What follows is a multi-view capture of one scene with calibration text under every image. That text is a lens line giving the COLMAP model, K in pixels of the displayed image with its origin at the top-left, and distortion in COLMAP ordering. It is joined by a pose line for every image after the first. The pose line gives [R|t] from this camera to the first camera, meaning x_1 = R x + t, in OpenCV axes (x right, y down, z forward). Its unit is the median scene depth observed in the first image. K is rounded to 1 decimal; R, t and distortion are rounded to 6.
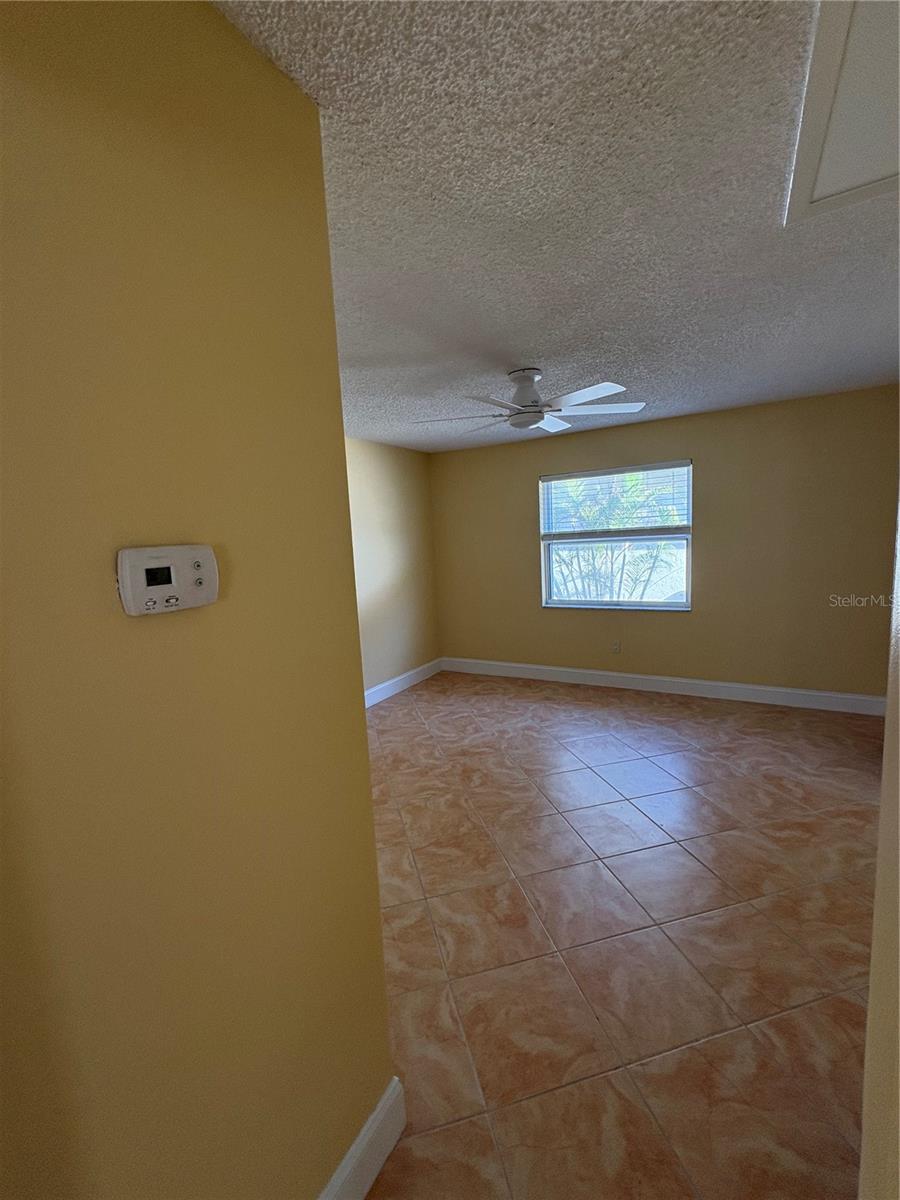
lens RADIAL K [[503.9, 0, 445.7], [0, 503.9, 604.4], [0, 0, 1]] dist [-0.001419, -0.000445]
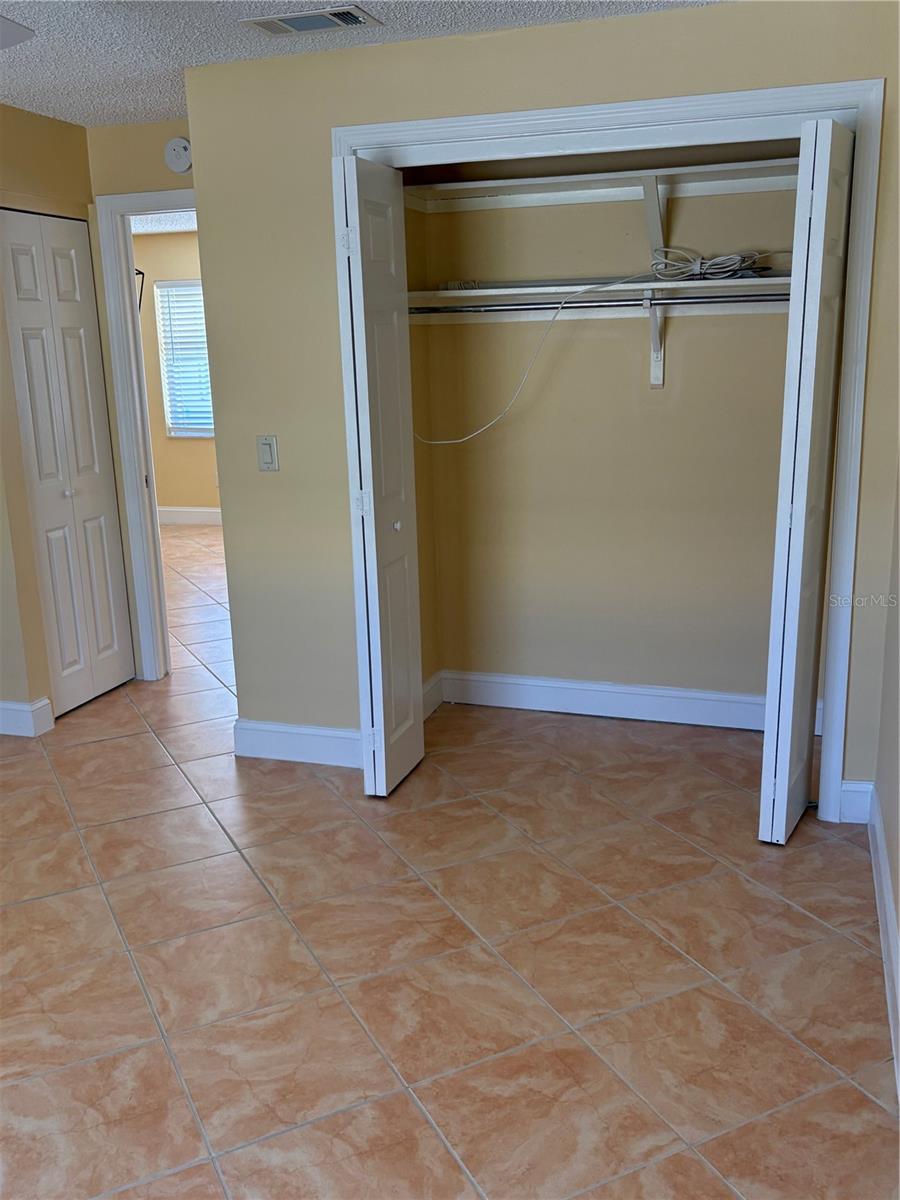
lens RADIAL K [[1108.9, 0, 449.9], [0, 1108.9, 598.5], [0, 0, 1]] dist [0.015424, 0.000000]
pose [[-0.971533, 0.128611, -0.198955, -0.035768], [0.047122, 0.927937, 0.369747, -0.181625], [0.232171, 0.349846, -0.907581, 1.330793]]
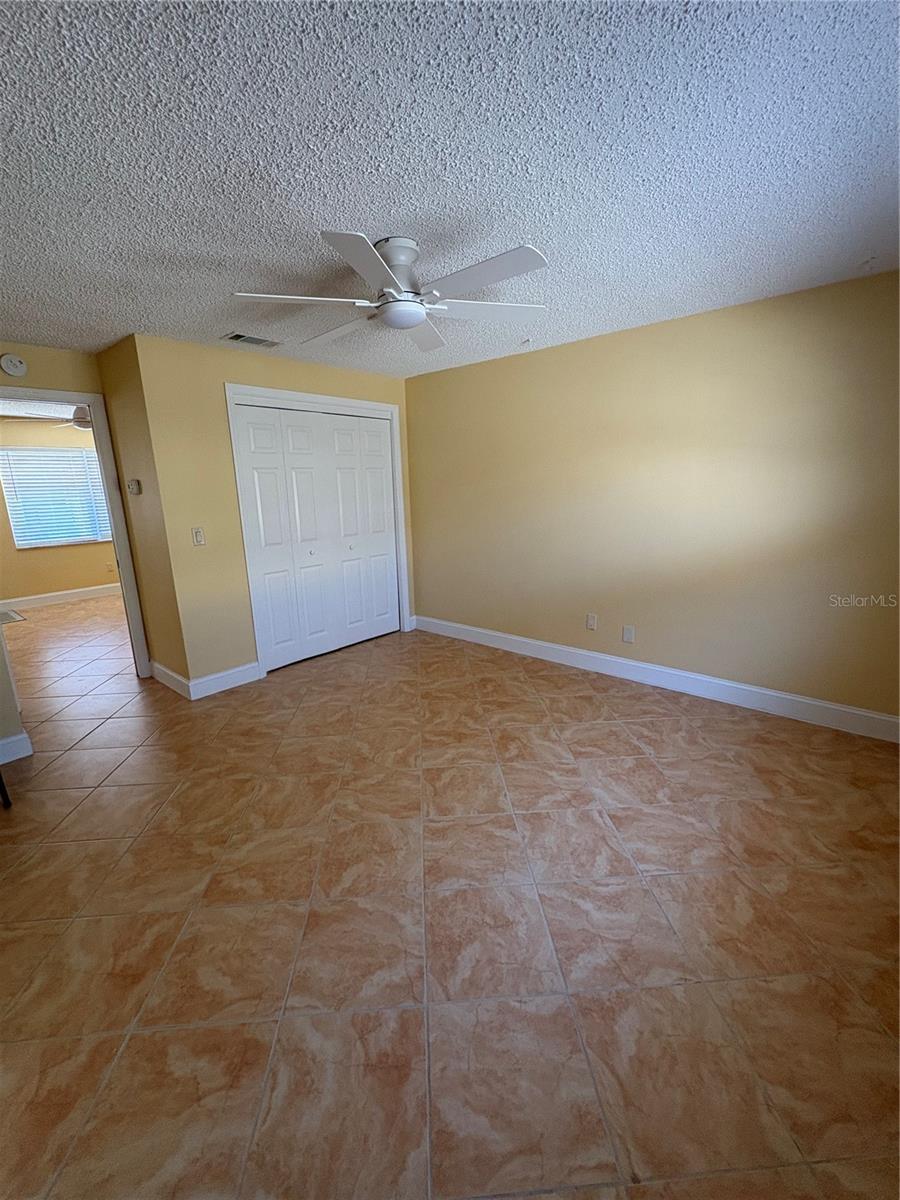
lens RADIAL K [[503.9, 0, 452.3], [0, 503.9, 605.3], [0, 0, 1]] dist [-0.001419, -0.000445]
pose [[-0.171576, 0.296062, -0.939632, 0.713765], [-0.099328, 0.943717, 0.315486, -0.153984], [0.980151, 0.147462, -0.132512, 0.915747]]
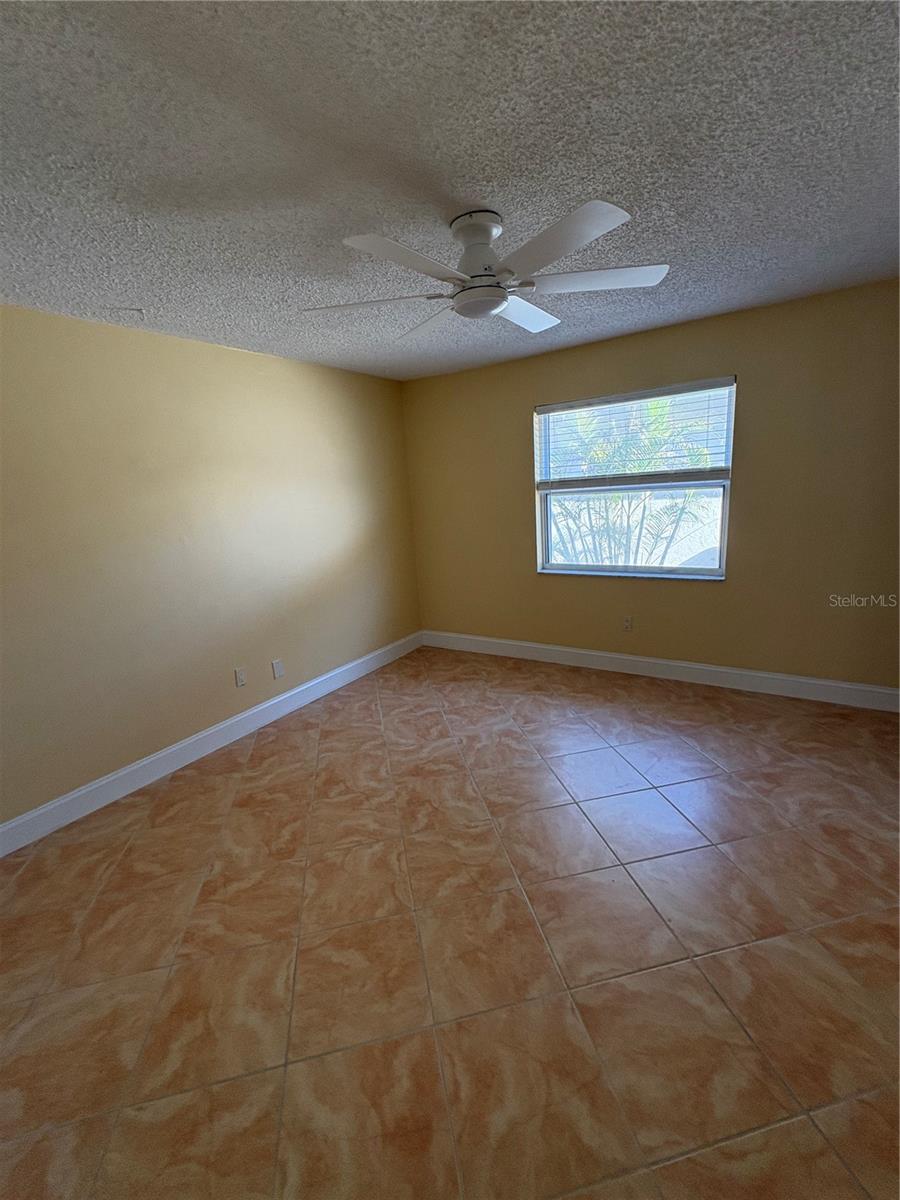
lens RADIAL K [[503.9, 0, 445.3], [0, 503.9, 603.4], [0, 0, 1]] dist [-0.001419, -0.000445]
pose [[0.998899, -0.001738, -0.046873, 0.108005], [0.006268, 0.995297, 0.096671, -0.033937], [0.046484, -0.096858, 0.994212, 0.238505]]
